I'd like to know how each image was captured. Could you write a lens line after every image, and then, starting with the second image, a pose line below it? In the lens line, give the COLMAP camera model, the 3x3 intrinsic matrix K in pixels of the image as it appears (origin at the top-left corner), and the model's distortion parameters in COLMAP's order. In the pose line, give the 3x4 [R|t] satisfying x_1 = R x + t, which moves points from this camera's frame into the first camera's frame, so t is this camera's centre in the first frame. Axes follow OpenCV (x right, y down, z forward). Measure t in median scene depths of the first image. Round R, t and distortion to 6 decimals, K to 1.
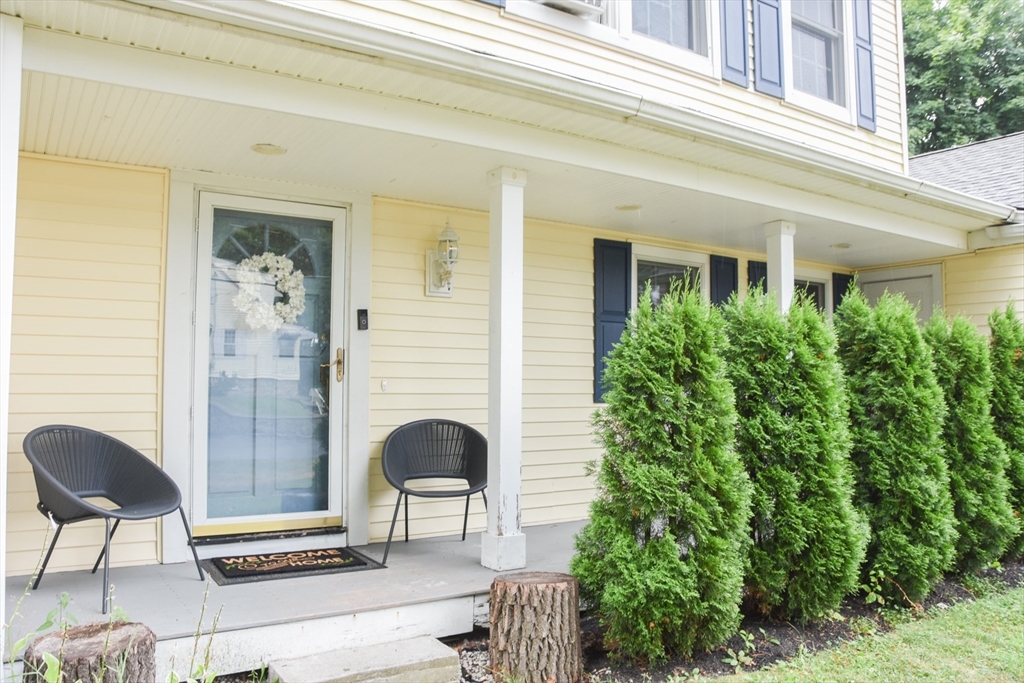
lens RADIAL K [[806.0, 0, 512.0], [0, 806.0, 341.5], [0, 0, 1]] dist [-0.167945, 0.120255]
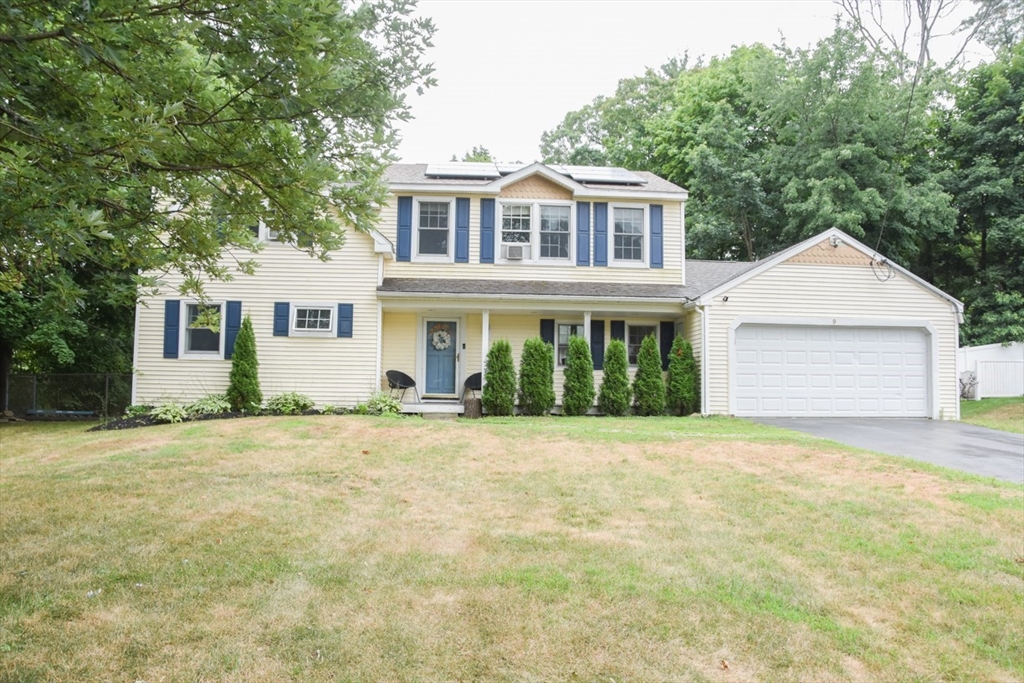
lens RADIAL K [[806.0, 0, 512.0], [0, 806.0, 341.5], [0, 0, 1]] dist [-0.167945, 0.120255]
pose [[0.869800, -0.031954, -0.492368, 2.000991], [0.019001, 0.999330, -0.031290, 0.079033], [0.493038, 0.017860, 0.869824, -2.371628]]
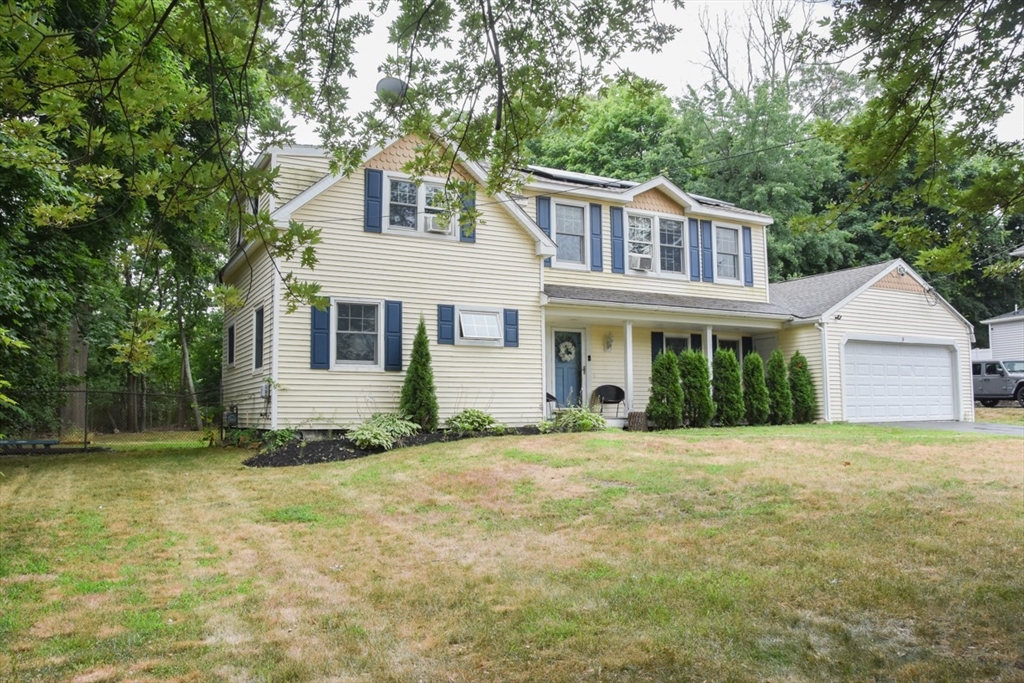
lens RADIAL K [[806.0, 0, 512.0], [0, 806.0, 341.5], [0, 0, 1]] dist [-0.167945, 0.120255]
pose [[0.994516, -0.024591, -0.101649, -0.163172], [0.020230, 0.998840, -0.043704, 0.053128], [0.102606, 0.041408, 0.993860, -2.858412]]
